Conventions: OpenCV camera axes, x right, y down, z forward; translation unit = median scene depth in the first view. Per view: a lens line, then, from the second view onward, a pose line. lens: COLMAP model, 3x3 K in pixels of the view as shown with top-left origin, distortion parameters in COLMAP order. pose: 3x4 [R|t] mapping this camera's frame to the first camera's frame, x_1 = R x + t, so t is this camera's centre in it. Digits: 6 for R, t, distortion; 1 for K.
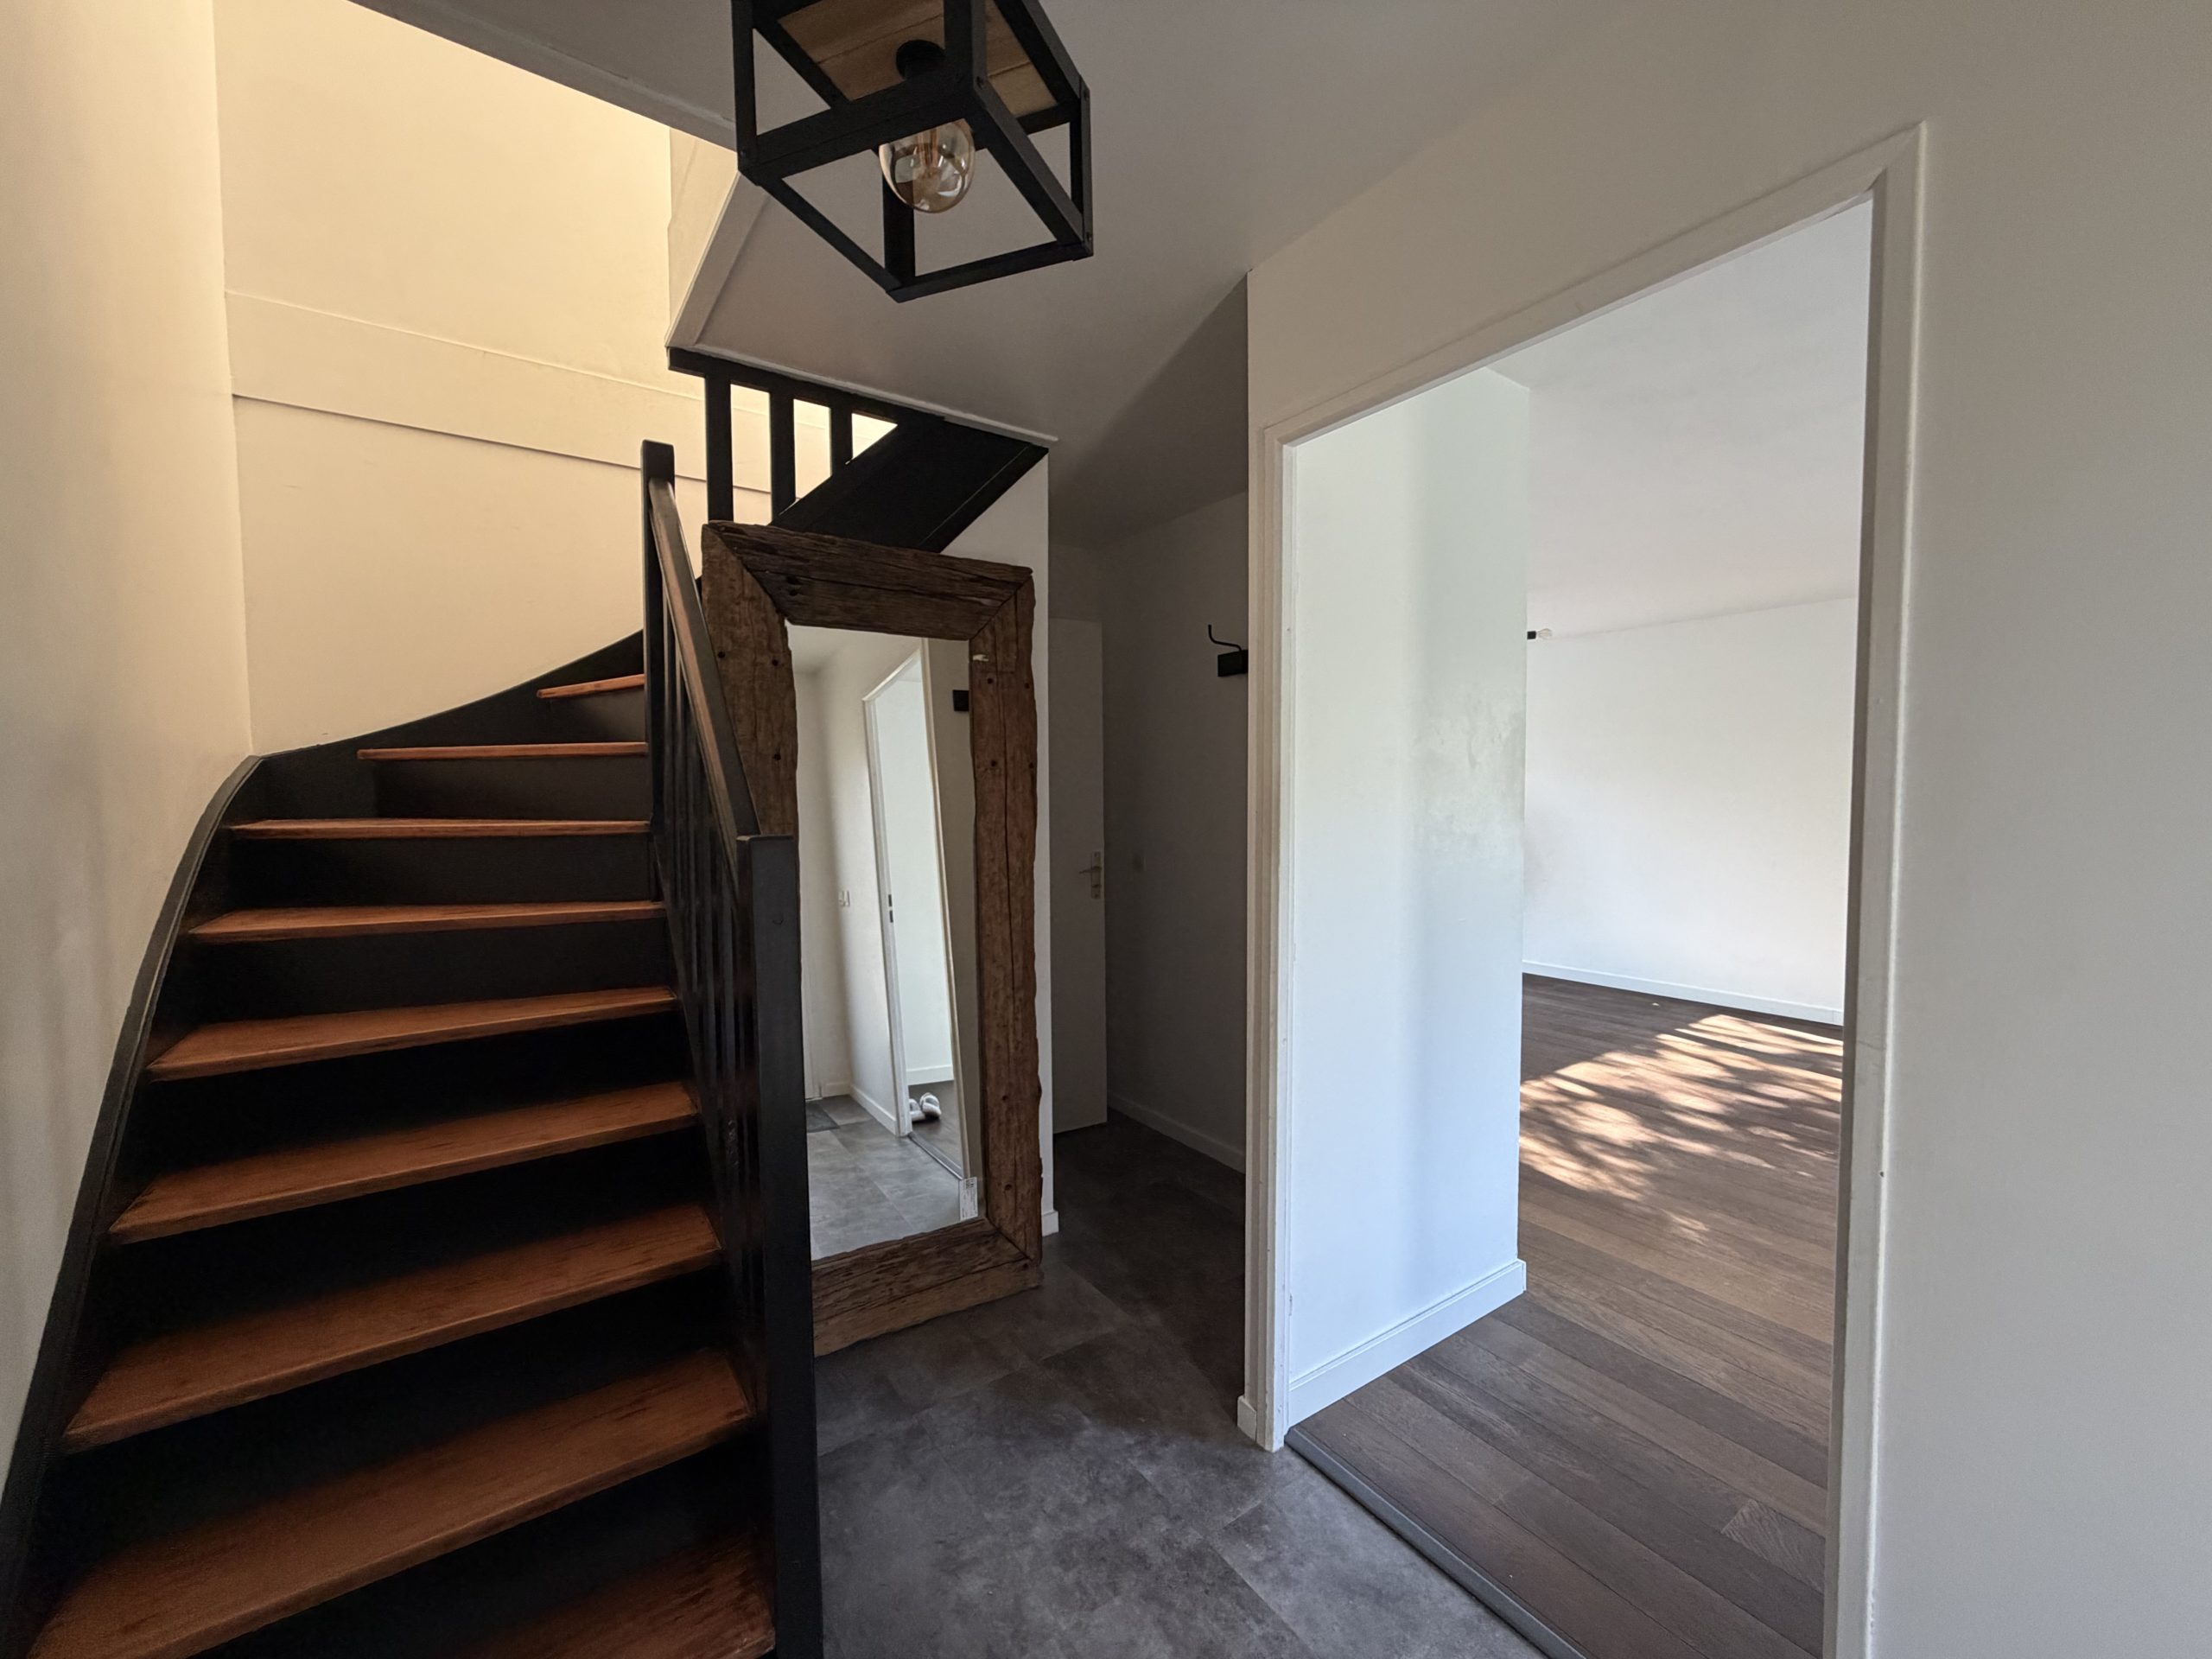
lens RADIAL K [[880.0, 0, 1108.9], [0, 880.0, 822.4], [0, 0, 1]] dist [-0.001289, -0.000702]
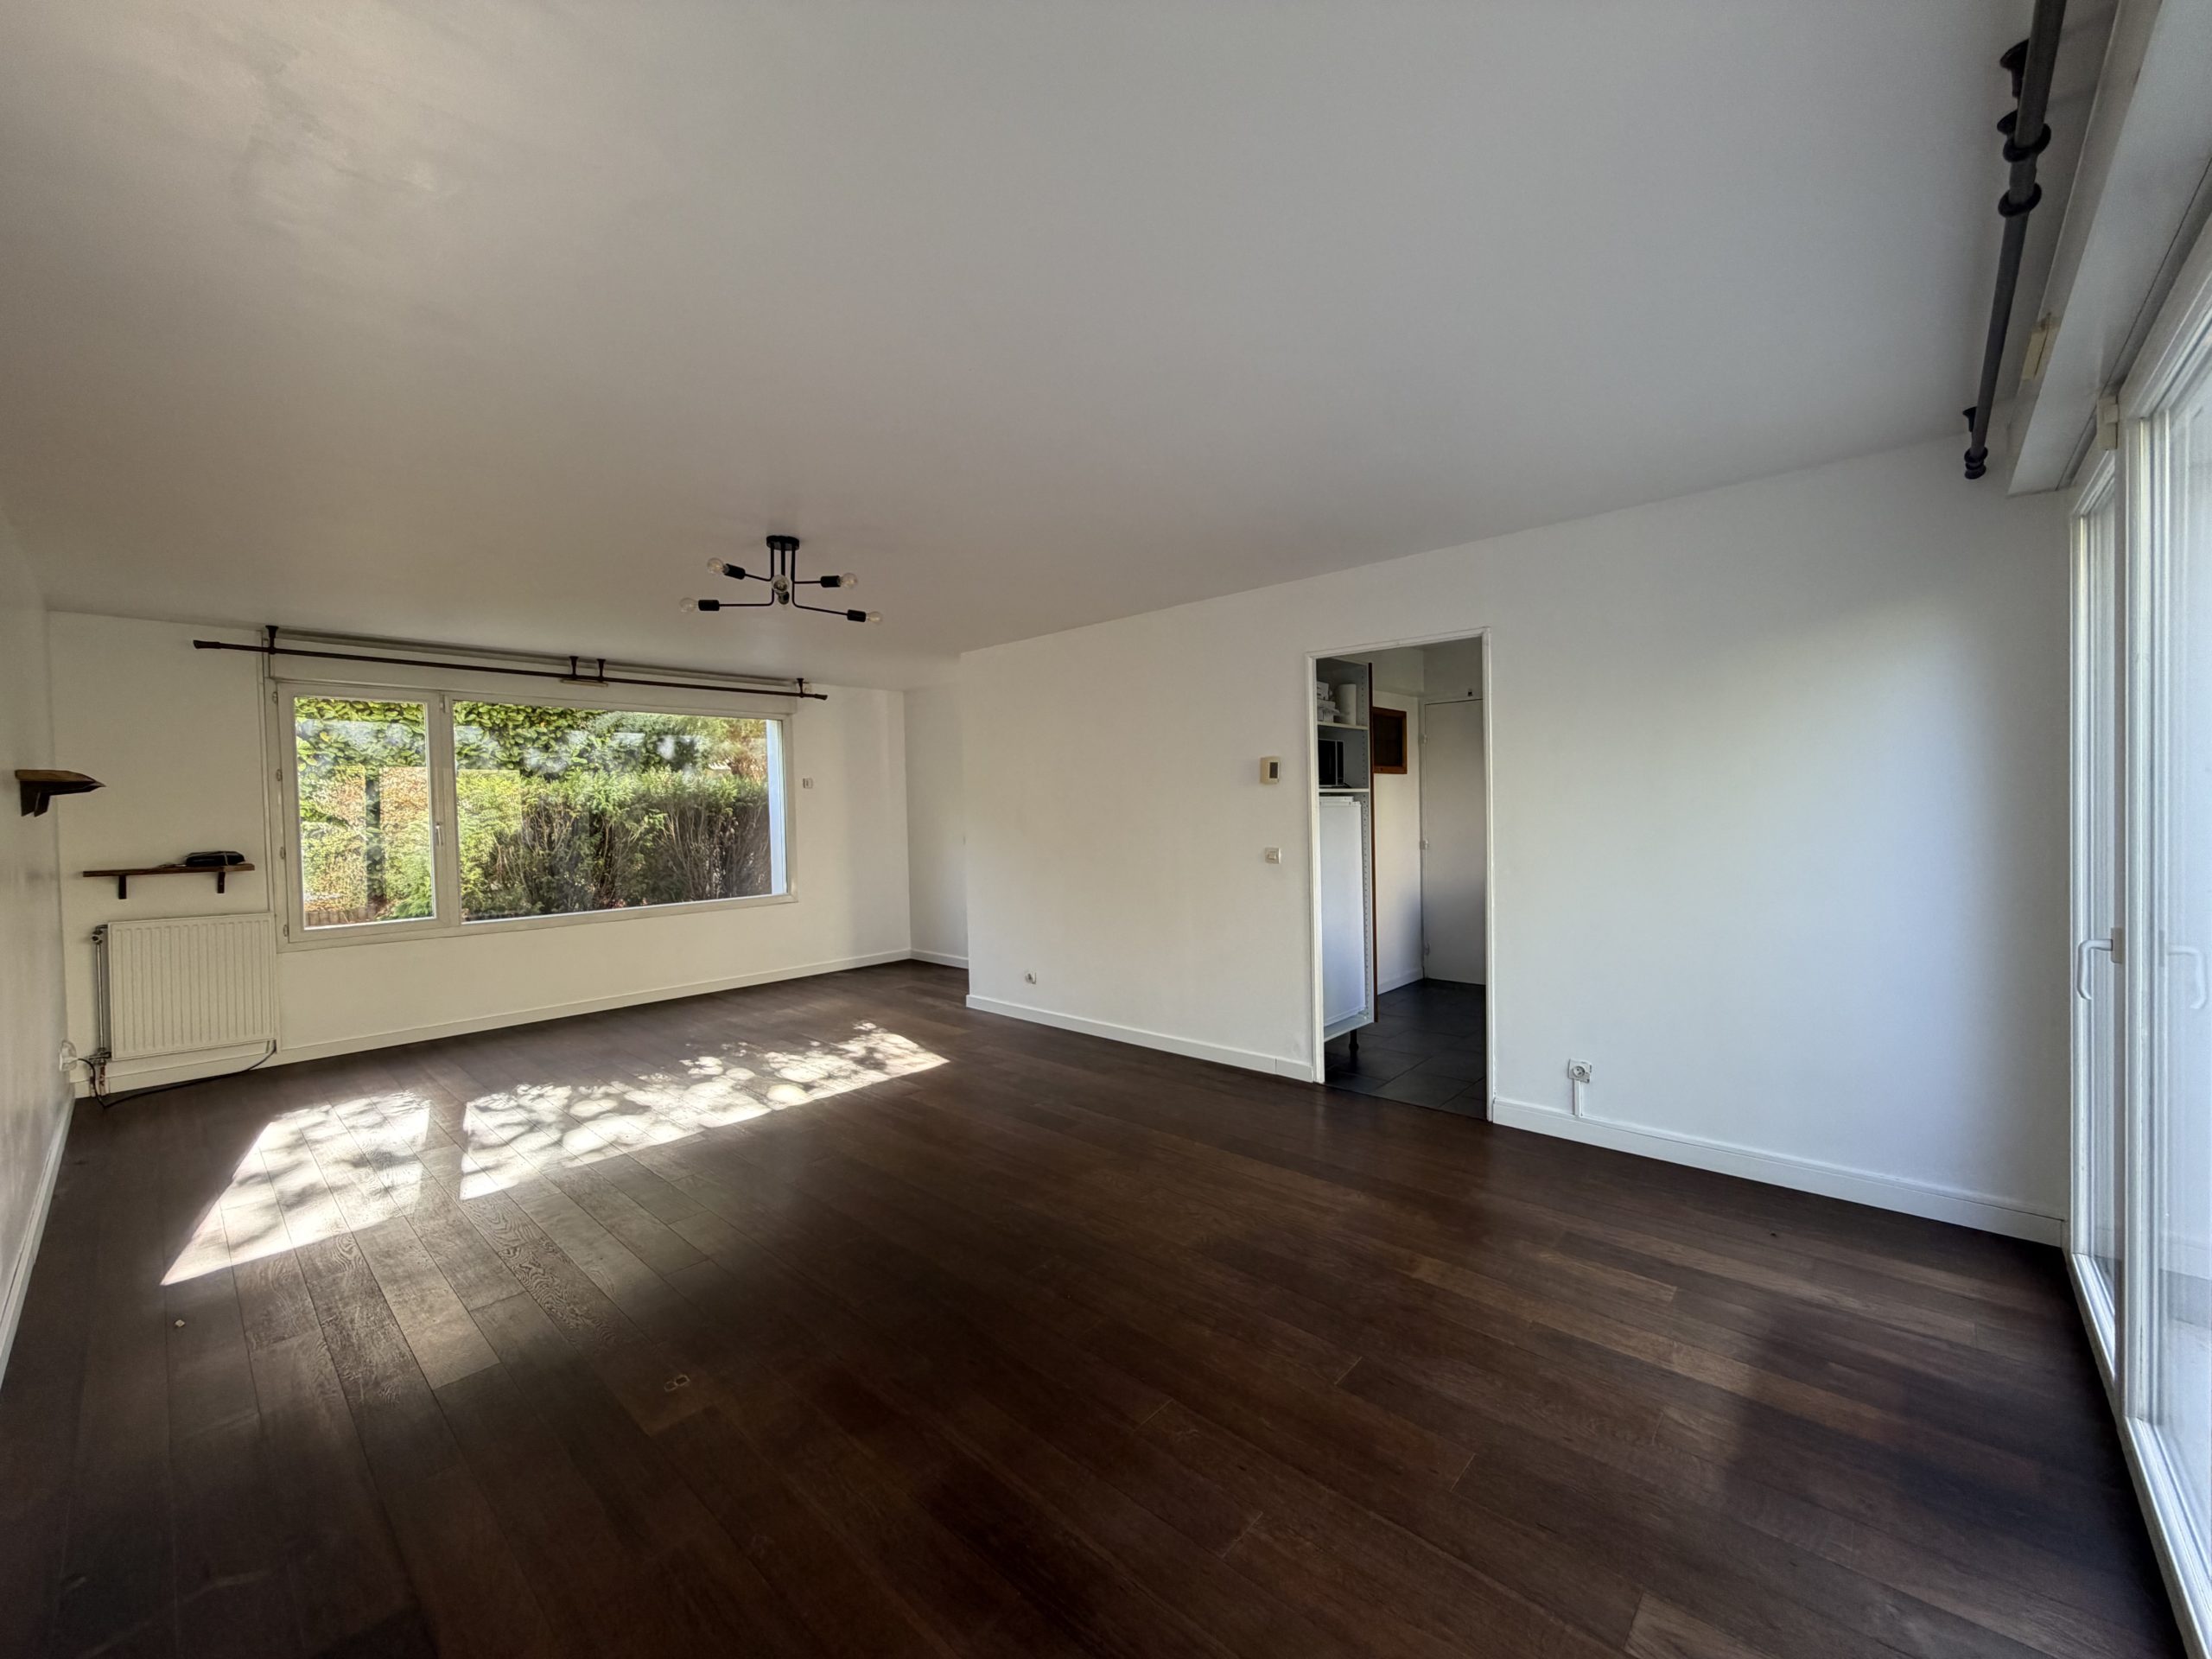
lens RADIAL K [[880.0, 0, 1106.4], [0, 880.0, 829.8], [0, 0, 1]] dist [-0.001289, -0.000702]
pose [[-0.974245, 0.025486, -0.224049, 0.794797], [0.009838, 0.997450, 0.070682, -0.180091], [0.225279, 0.066657, -0.972011, 4.322674]]
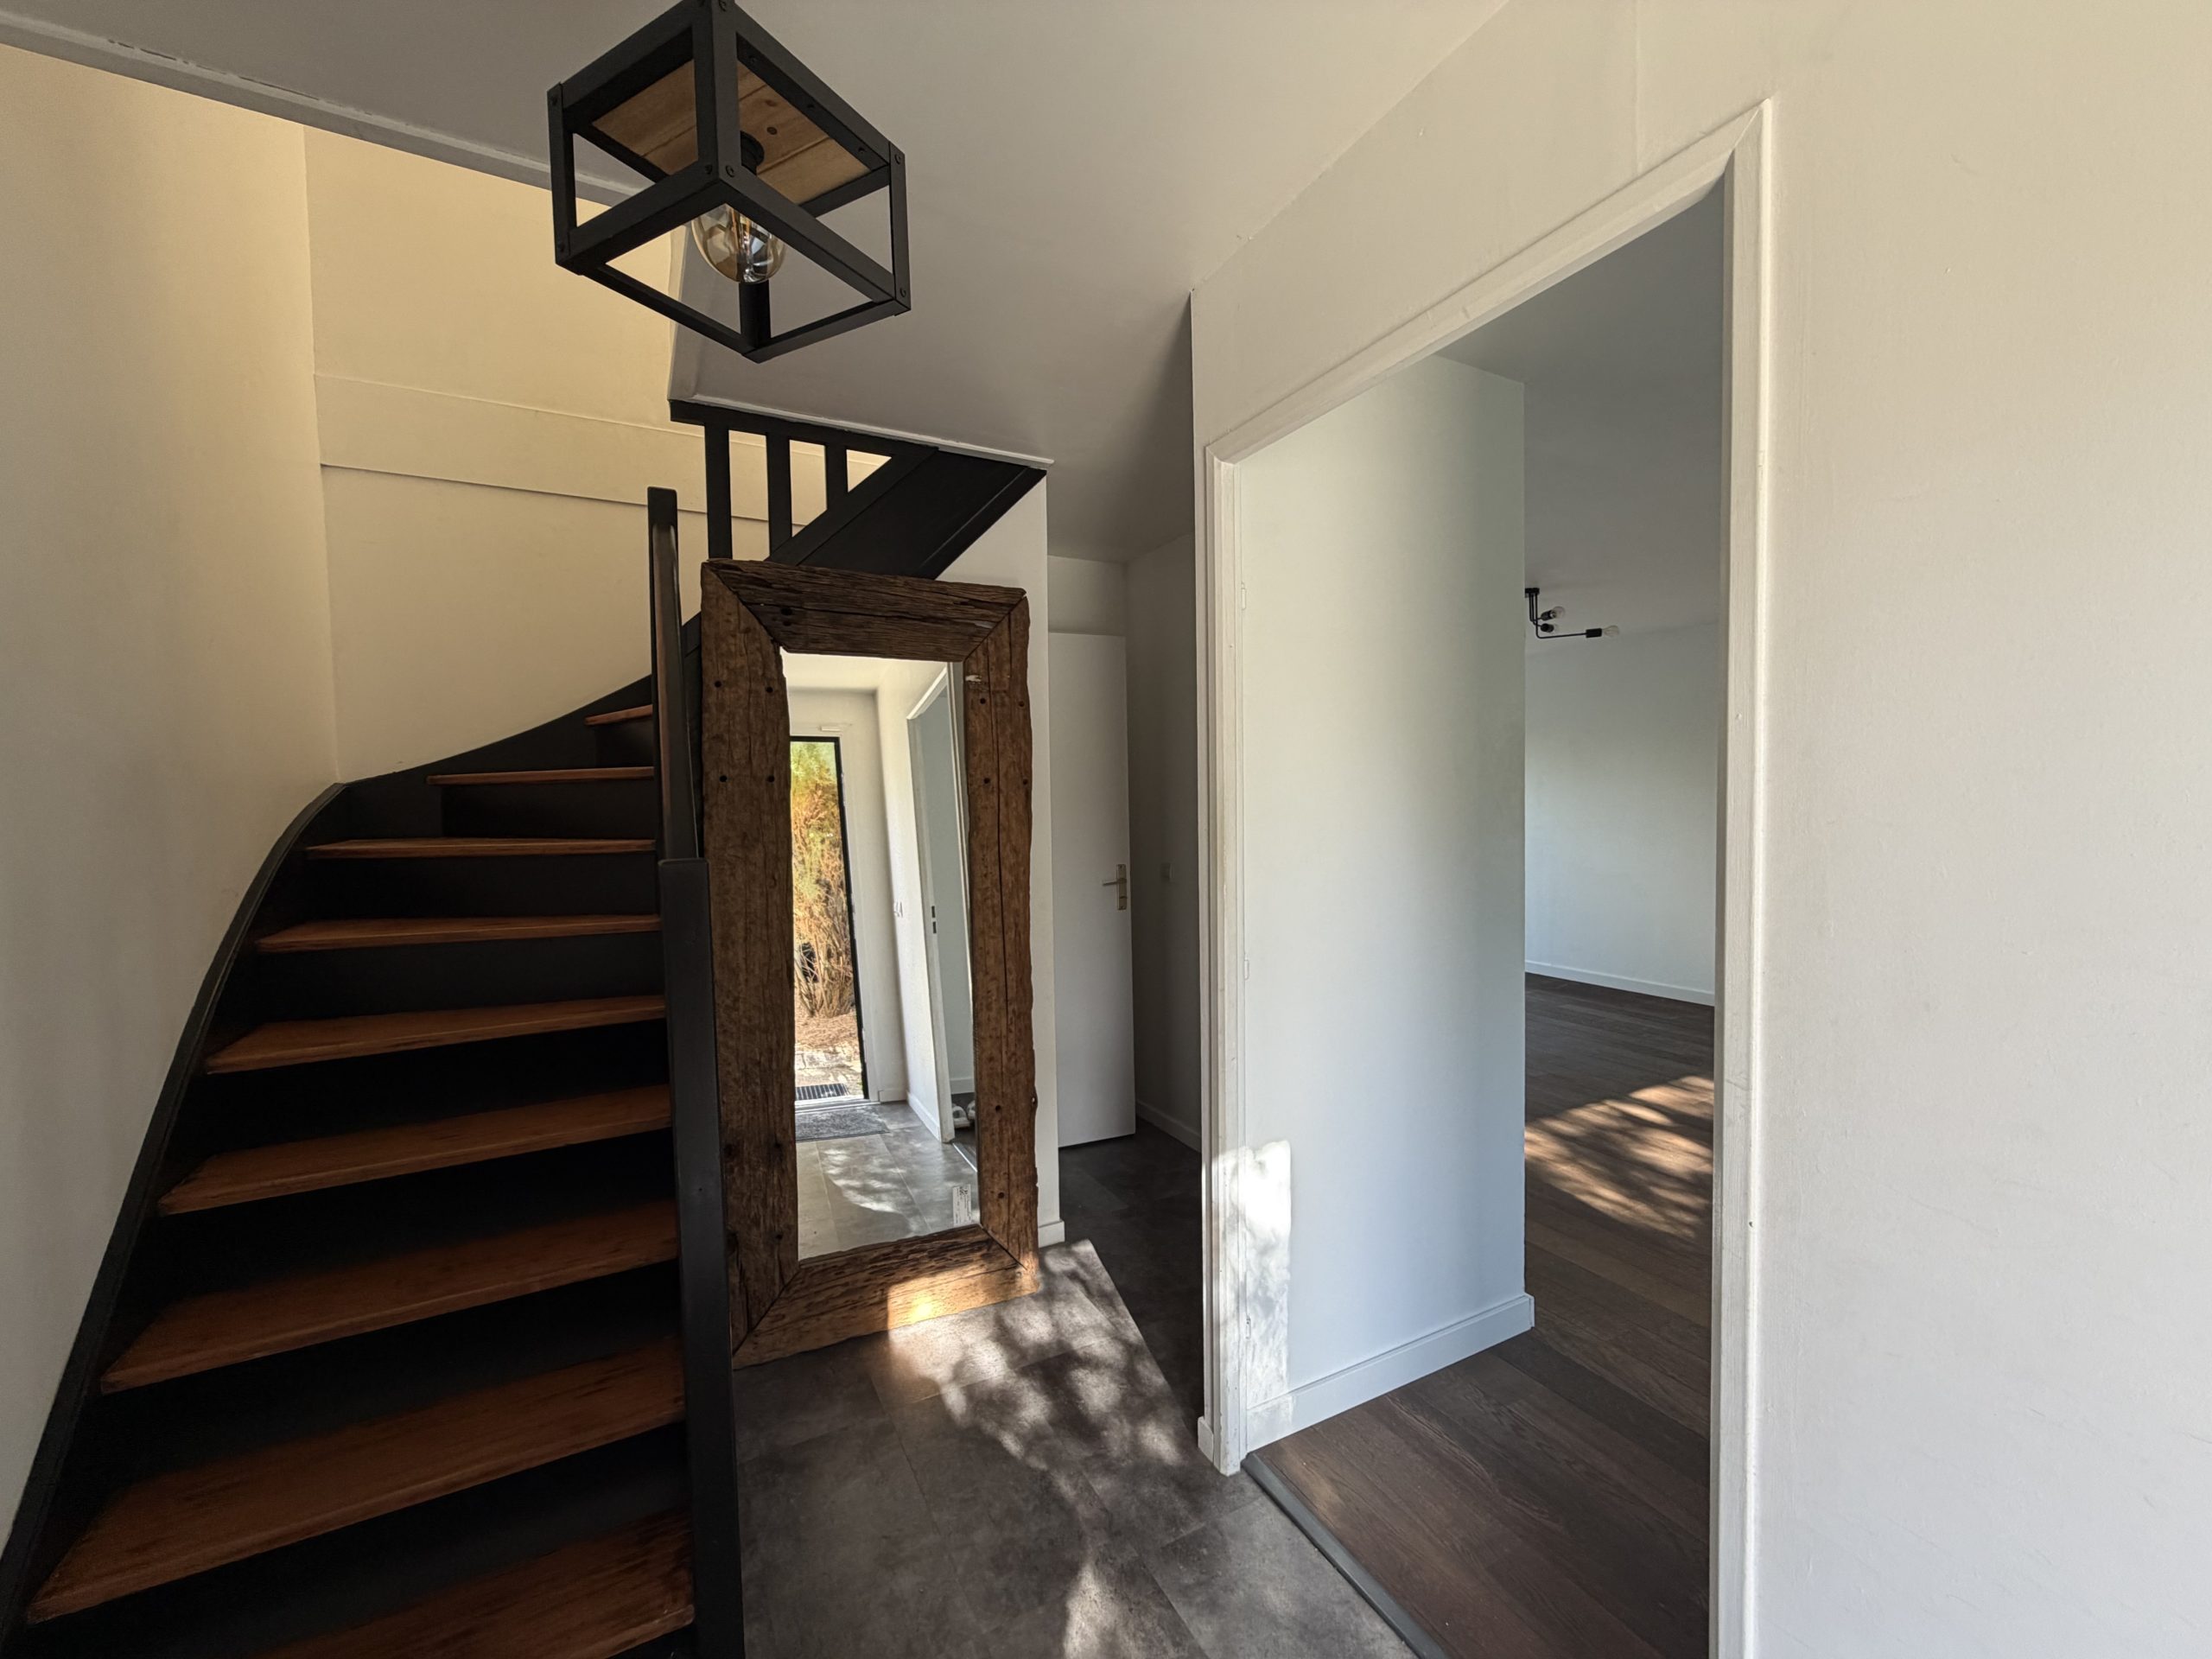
lens RADIAL K [[880.0, 0, 1097.9], [0, 880.0, 824.2], [0, 0, 1]] dist [-0.001289, -0.000702]
pose [[0.993126, -0.007724, -0.116797, 0.136667], [0.006996, 0.999953, -0.006639, -0.010264], [0.116843, 0.005776, 0.993134, -0.004218]]
